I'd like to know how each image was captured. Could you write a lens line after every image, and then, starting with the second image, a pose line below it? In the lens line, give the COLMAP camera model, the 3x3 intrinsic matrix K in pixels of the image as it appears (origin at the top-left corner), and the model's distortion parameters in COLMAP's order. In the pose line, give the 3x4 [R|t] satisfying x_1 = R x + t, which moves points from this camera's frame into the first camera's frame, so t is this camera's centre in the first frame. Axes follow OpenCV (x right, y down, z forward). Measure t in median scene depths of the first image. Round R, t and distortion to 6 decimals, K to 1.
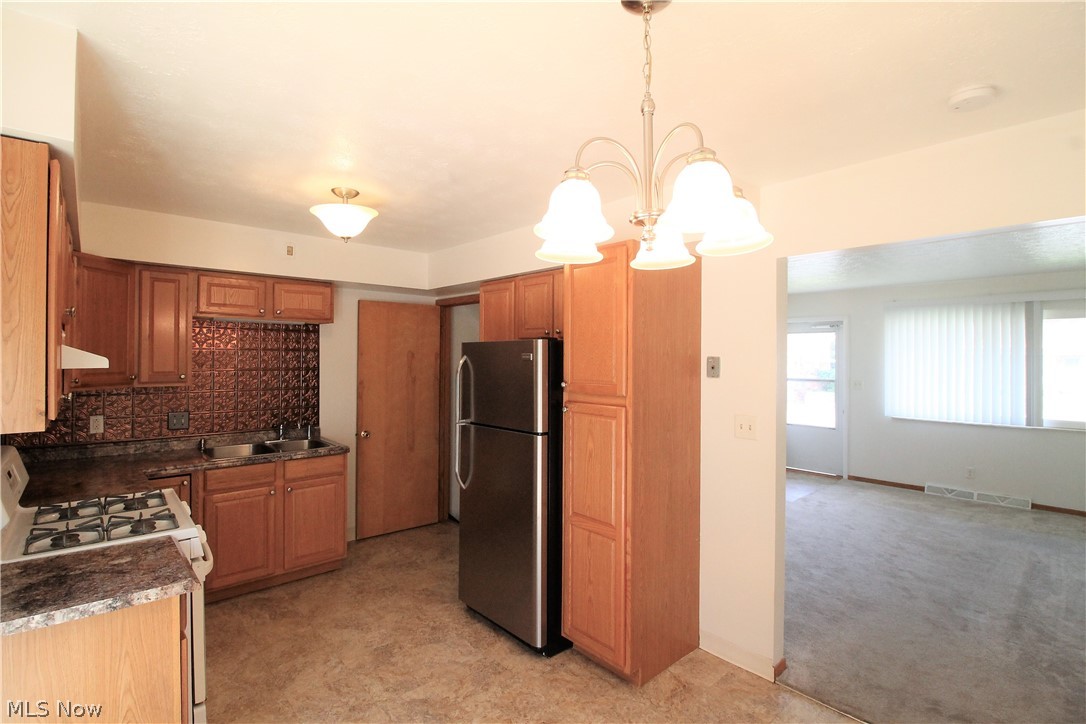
lens RADIAL K [[506.0, 0, 542.3], [0, 506.0, 355.7], [0, 0, 1]] dist [0.004191, -0.015133]
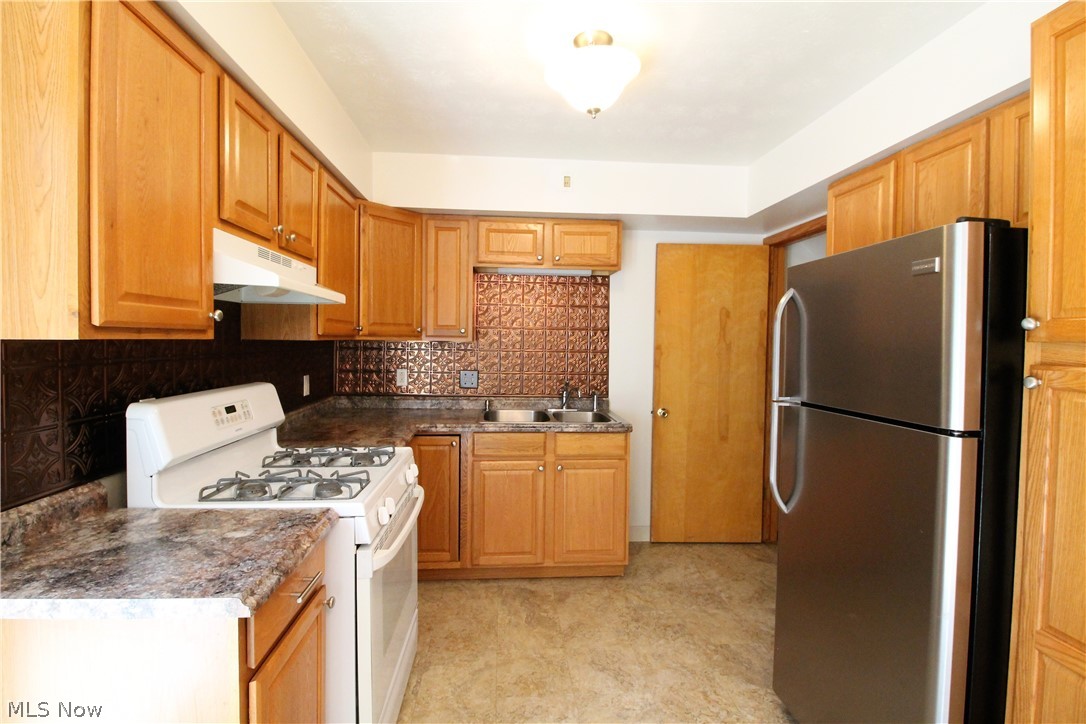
lens RADIAL K [[506.0, 0, 542.3], [0, 506.0, 355.7], [0, 0, 1]] dist [0.004191, -0.015133]
pose [[0.789299, 0.019217, -0.613709, -0.017845], [-0.005049, 0.999679, 0.024810, 0.061585], [0.613989, -0.016484, 0.789143, 0.338236]]
